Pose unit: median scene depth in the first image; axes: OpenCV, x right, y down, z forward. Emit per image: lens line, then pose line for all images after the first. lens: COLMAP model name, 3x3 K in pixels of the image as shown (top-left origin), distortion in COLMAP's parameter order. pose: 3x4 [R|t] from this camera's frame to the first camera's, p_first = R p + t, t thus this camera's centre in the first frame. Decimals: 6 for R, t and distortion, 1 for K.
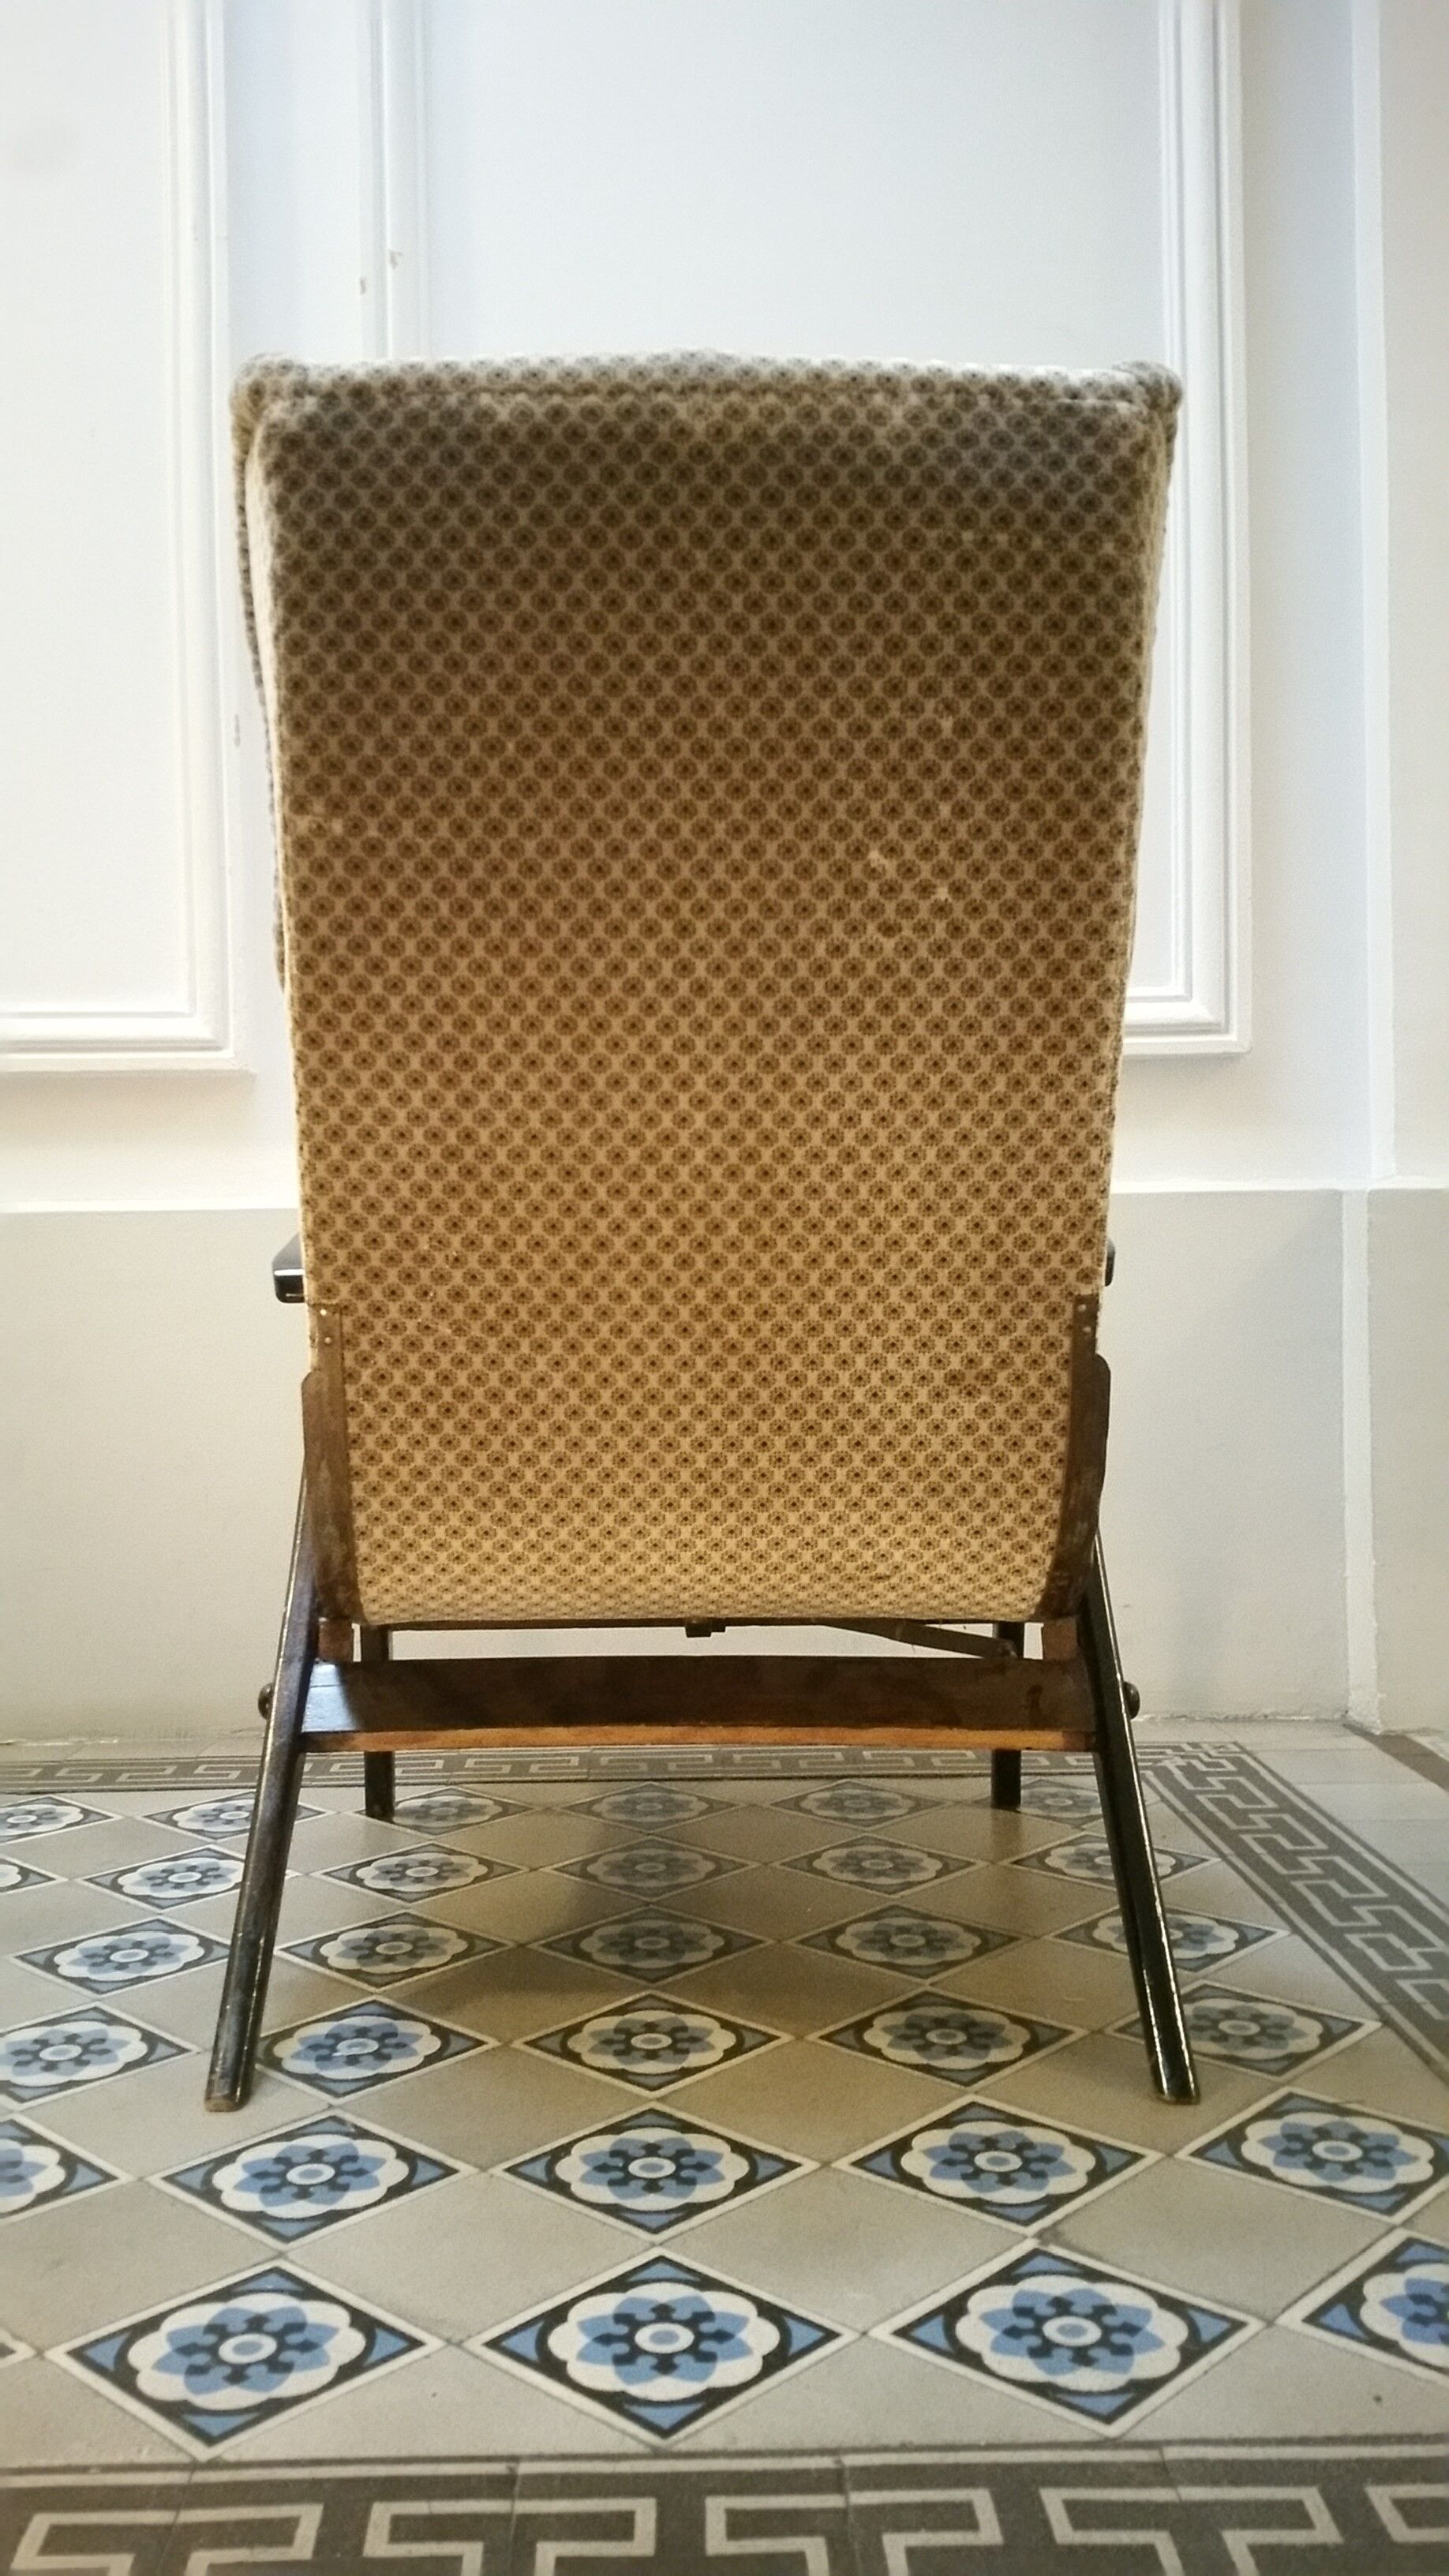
lens RADIAL K [[2047.0, 0, 696.1], [0, 2047.0, 1272.8], [0, 0, 1]] dist [0.155195, -0.331005]
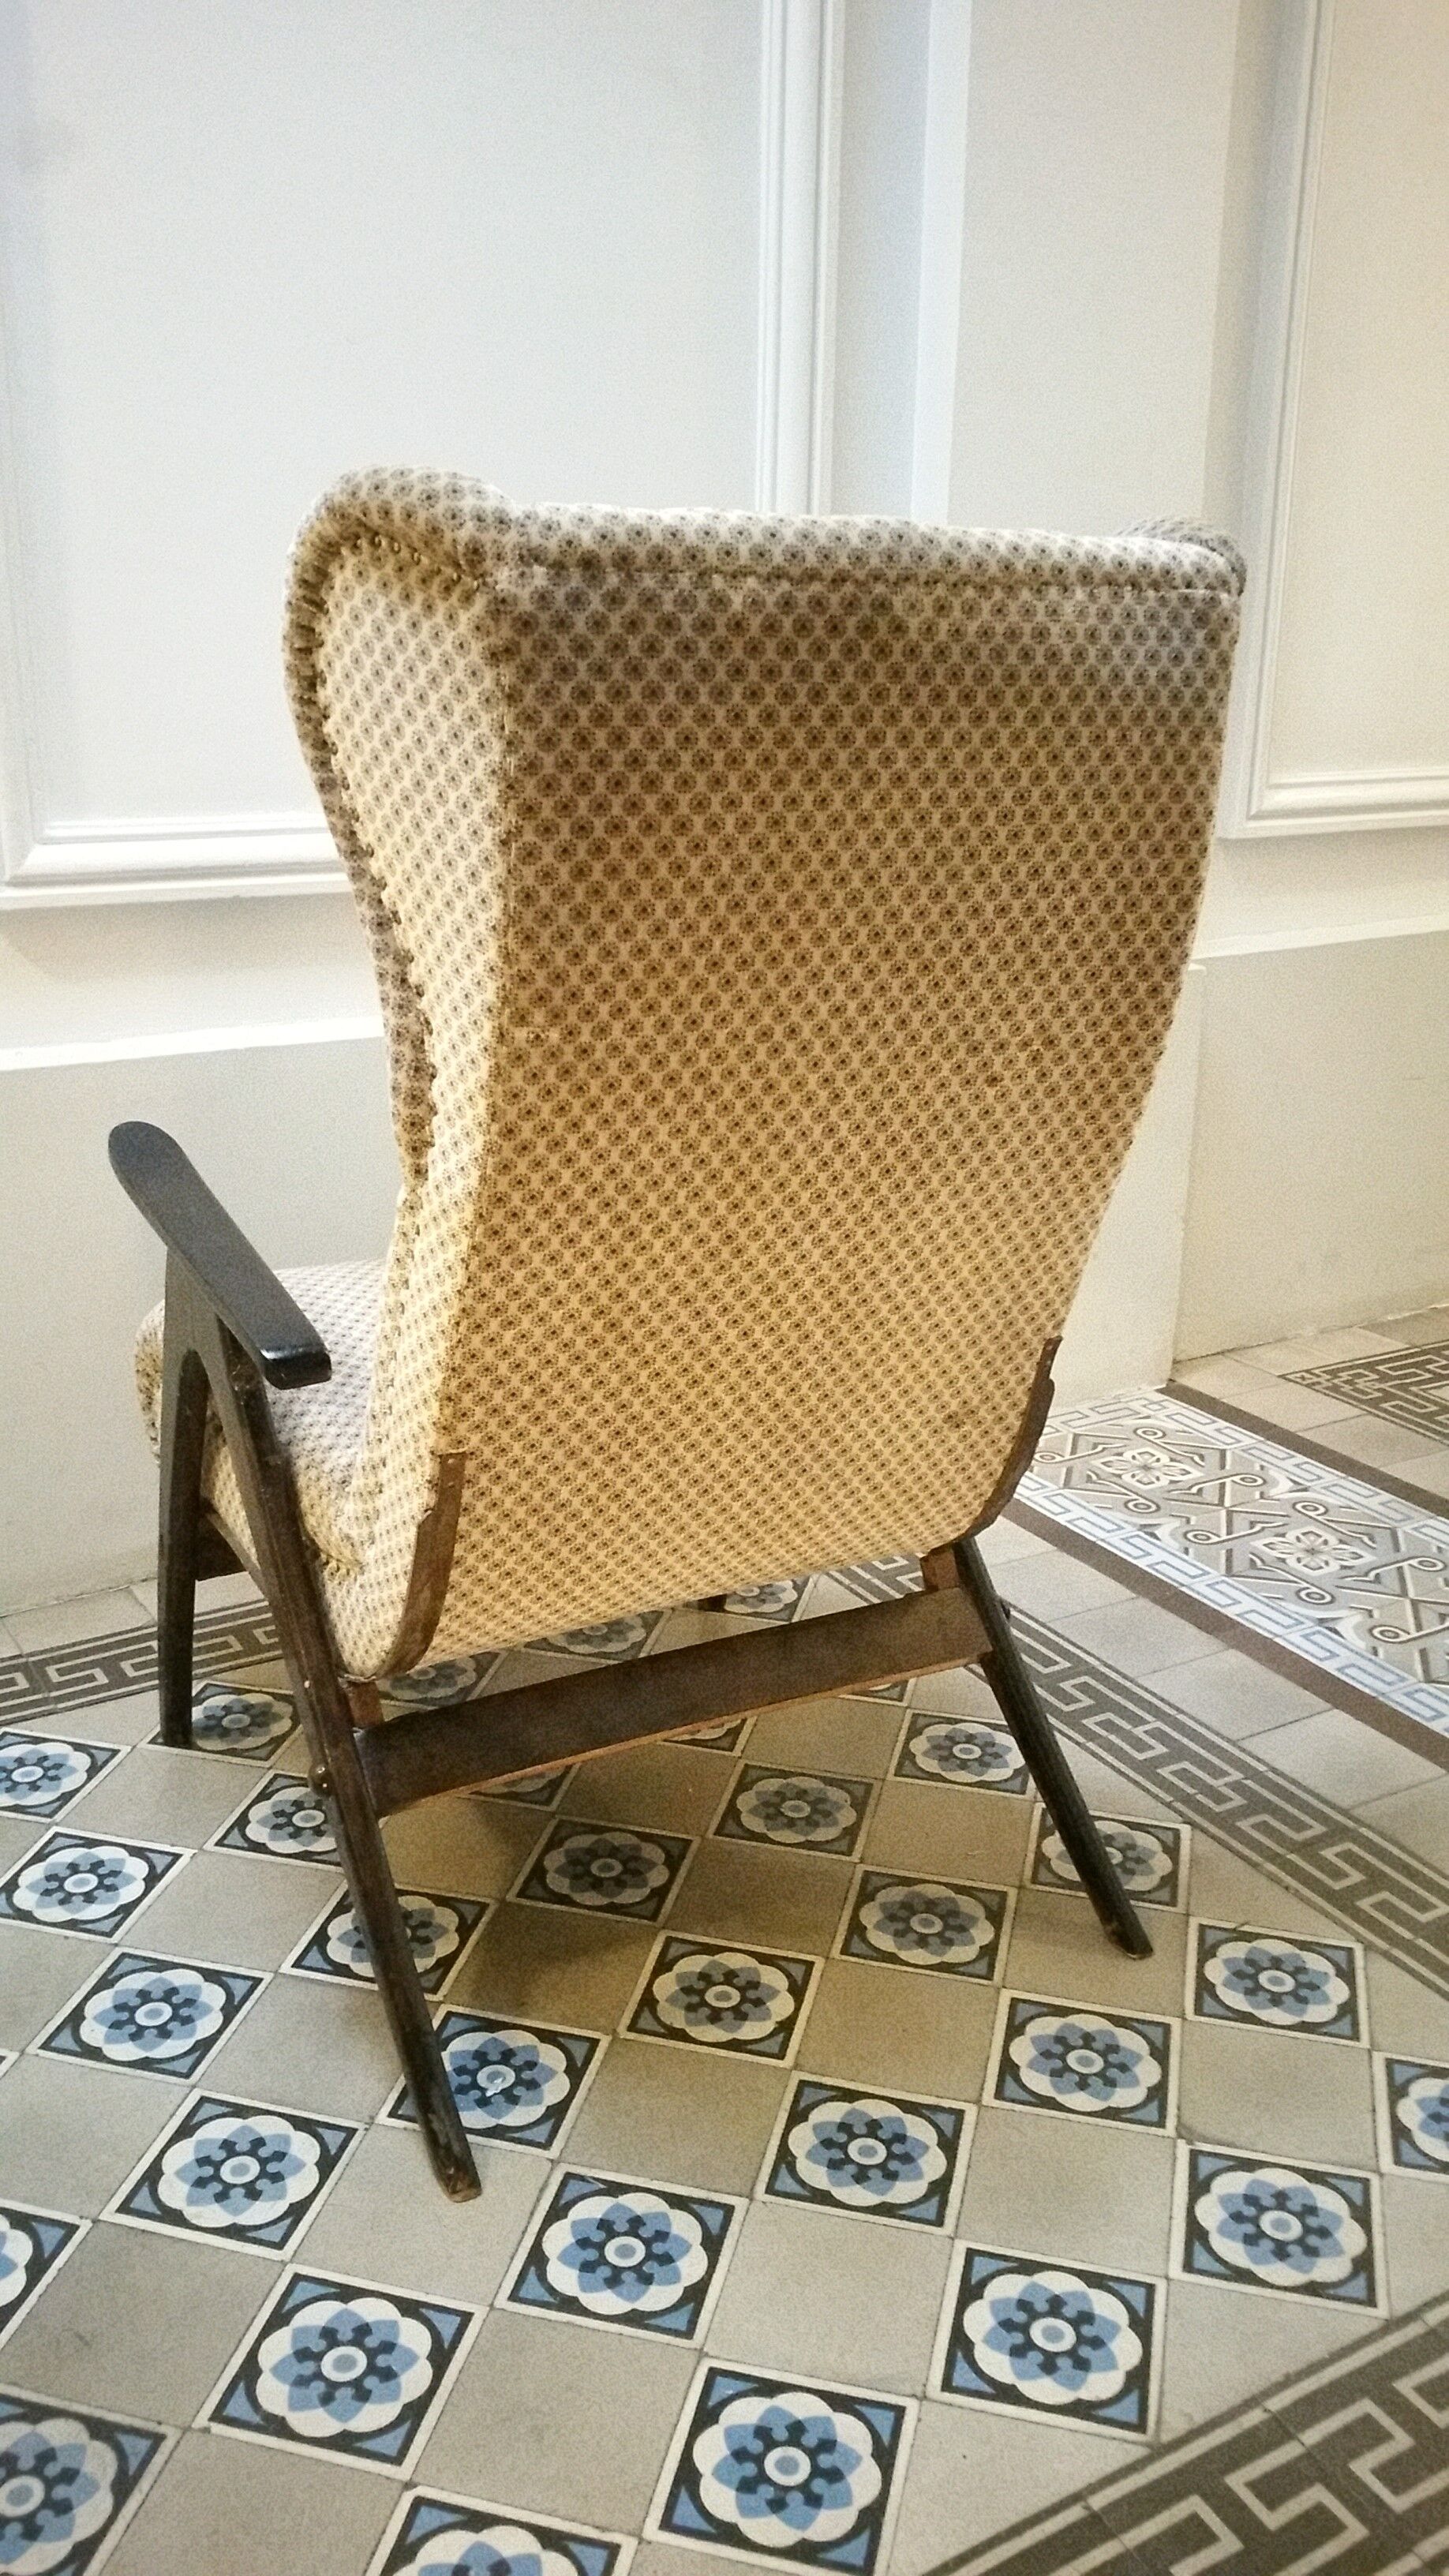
lens RADIAL K [[2058.0, 0, 670.5], [0, 2058.0, 1268.0], [0, 0, 1]] dist [0.139822, -0.284250]
pose [[0.877772, -0.121181, 0.463499, -0.635892], [-0.021910, 0.956314, 0.291519, -0.428976], [-0.478578, -0.266043, 0.836771, 0.161247]]
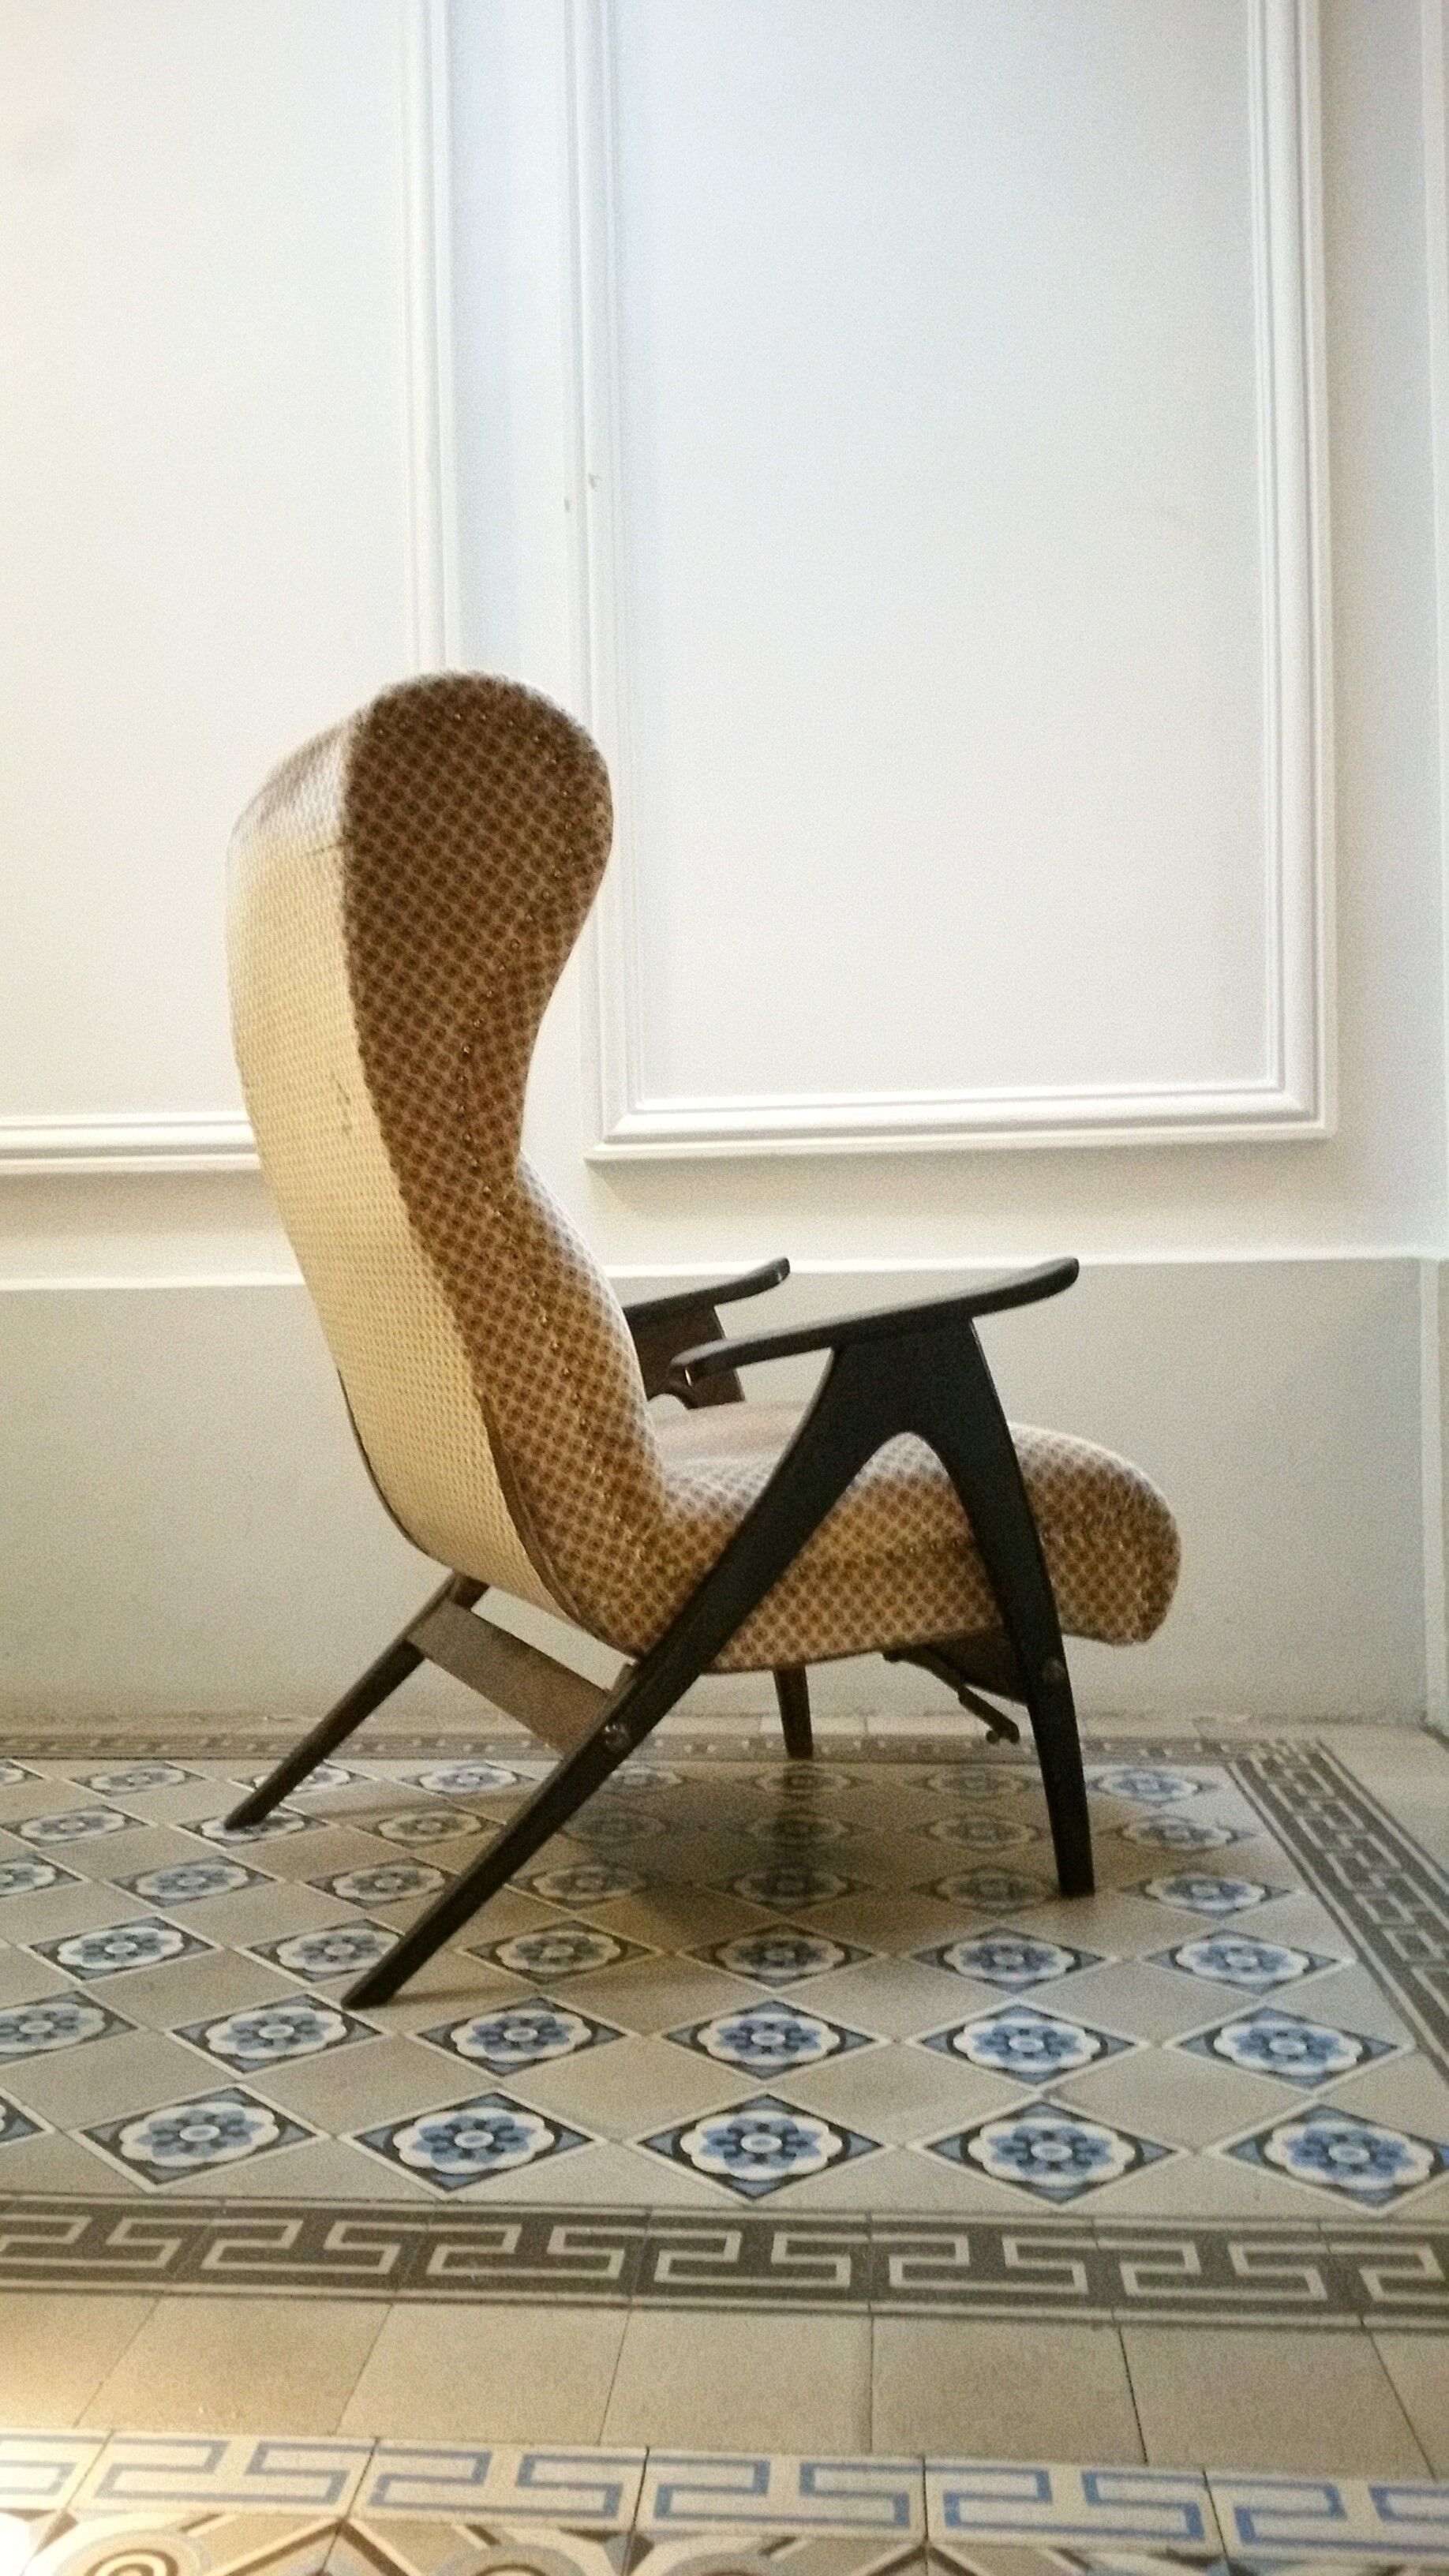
lens RADIAL K [[2062.2, 0, 705.3], [0, 2062.2, 1270.9], [0, 0, 1]] dist [0.147965, -0.297663]
pose [[0.994365, -0.004426, -0.105917, 0.085248], [0.004887, 0.999980, 0.004089, -0.077595], [0.105897, -0.004583, 0.994367, -0.362160]]
